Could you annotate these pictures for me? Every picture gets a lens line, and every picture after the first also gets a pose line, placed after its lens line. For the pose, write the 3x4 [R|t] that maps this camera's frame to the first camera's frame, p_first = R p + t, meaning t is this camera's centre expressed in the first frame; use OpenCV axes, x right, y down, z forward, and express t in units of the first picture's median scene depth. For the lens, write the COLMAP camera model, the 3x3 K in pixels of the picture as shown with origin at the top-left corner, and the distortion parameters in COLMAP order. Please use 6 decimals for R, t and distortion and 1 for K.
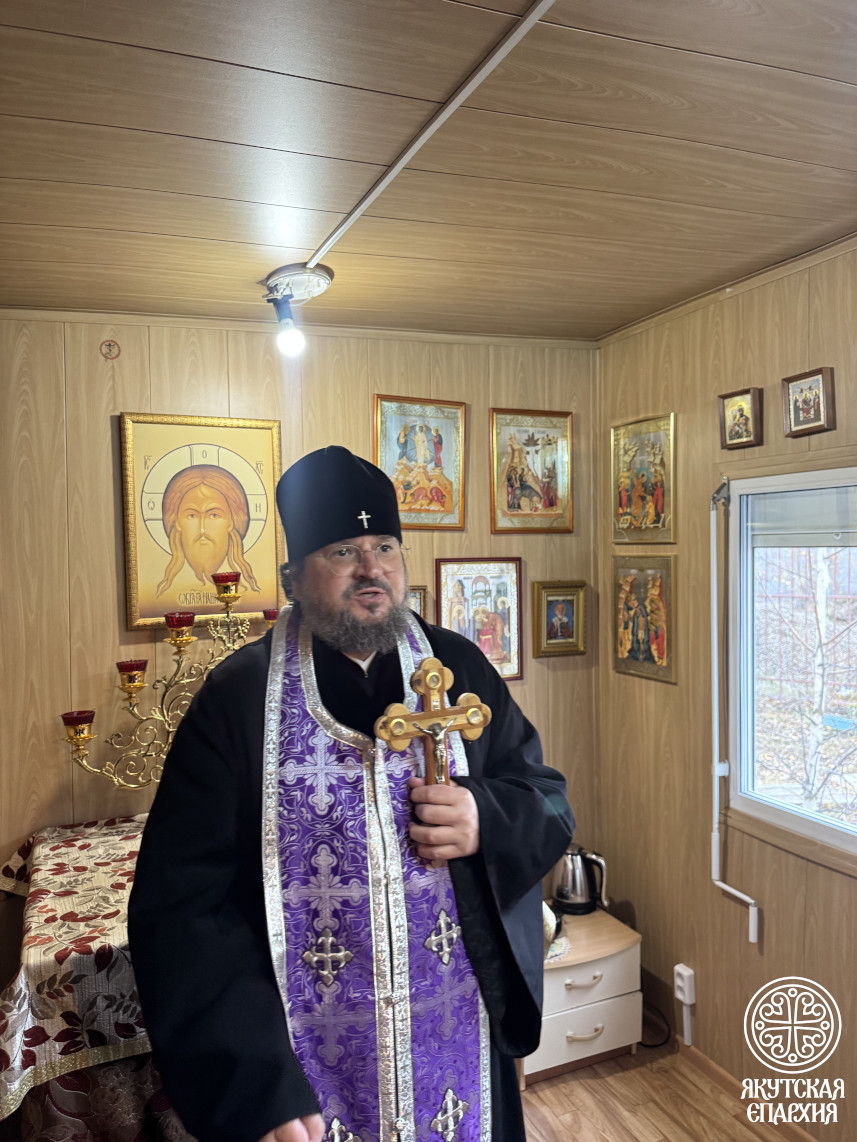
lens RADIAL K [[850.0, 0, 425.8], [0, 850.0, 573.7], [0, 0, 1]] dist [-0.003041, -0.006030]
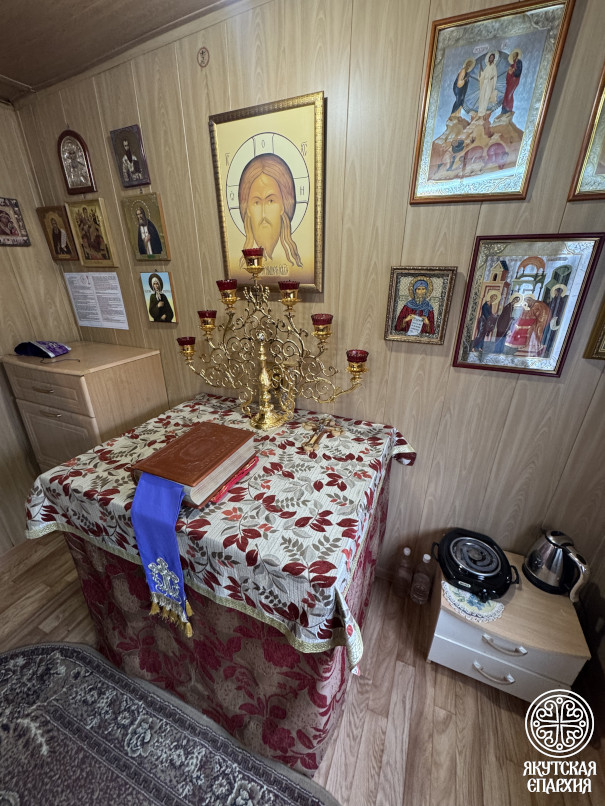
lens RADIAL K [[319.8, 0, 305.8], [0, 319.8, 402.9], [0, 0, 1]] dist [-0.008284, 0.002851]
pose [[0.664096, 0.309560, -0.680550, 0.206945], [-0.024860, 0.918896, 0.393717, 0.020535], [0.747234, -0.244547, 0.617931, 0.660297]]
